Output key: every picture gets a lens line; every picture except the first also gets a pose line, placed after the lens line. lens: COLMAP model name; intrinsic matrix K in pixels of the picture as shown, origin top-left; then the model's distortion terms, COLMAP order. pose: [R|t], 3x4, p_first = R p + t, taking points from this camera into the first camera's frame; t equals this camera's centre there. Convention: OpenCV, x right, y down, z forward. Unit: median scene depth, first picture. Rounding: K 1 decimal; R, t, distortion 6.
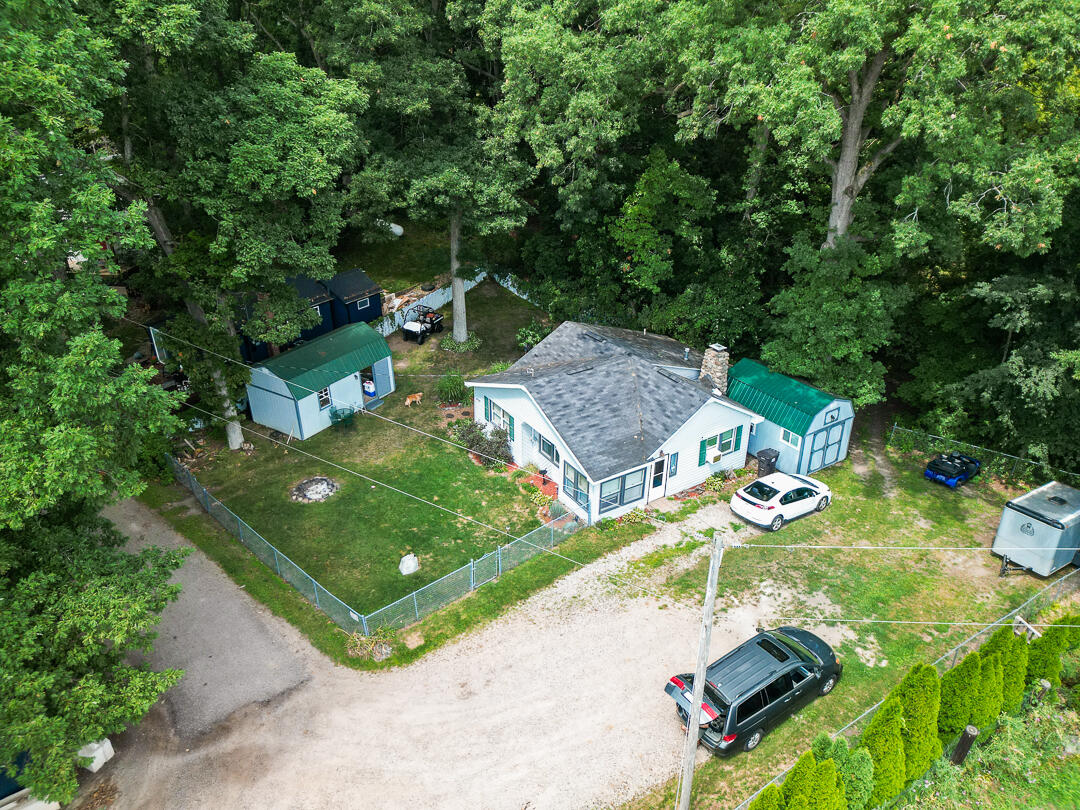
lens RADIAL K [[756.7, 0, 544.2], [0, 756.7, 408.3], [0, 0, 1]] dist [0.095038, -0.117200]
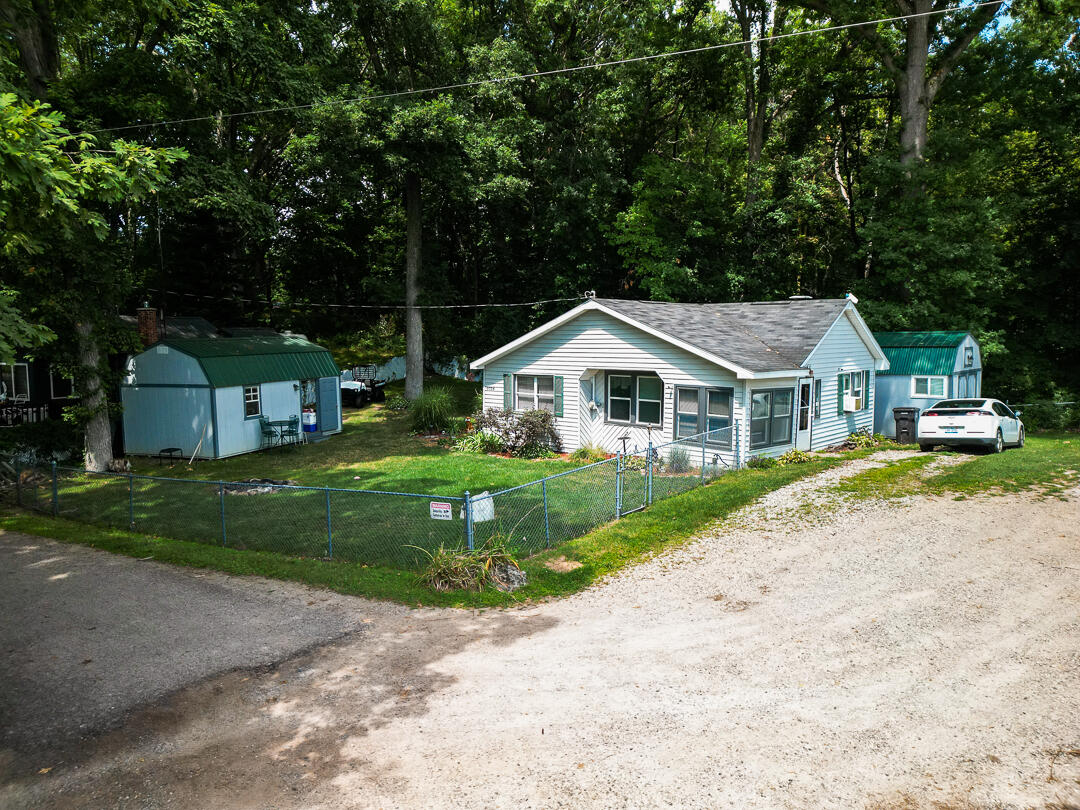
lens RADIAL K [[756.7, 0, 544.2], [0, 756.7, 408.3], [0, 0, 1]] dist [0.095038, -0.117200]
pose [[0.972930, -0.028036, 0.229394, -0.214005], [0.114259, 0.921165, -0.372021, 0.289374], [-0.200880, 0.388160, 0.899432, 0.396644]]
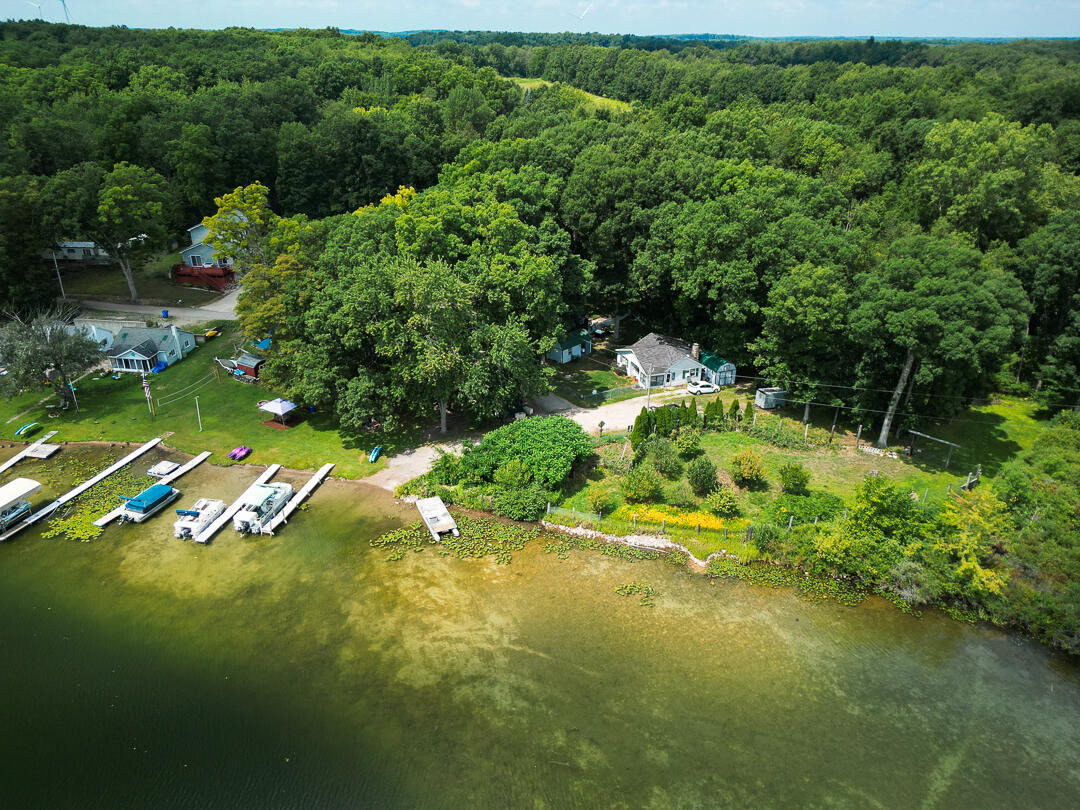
lens RADIAL K [[756.7, 0, 544.2], [0, 756.7, 408.3], [0, 0, 1]] dist [0.095038, -0.117200]
pose [[0.973413, 0.102856, -0.204663, 0.294386], [-0.109746, 0.993703, -0.022573, 0.331050], [0.201053, 0.044434, 0.978572, -2.251882]]
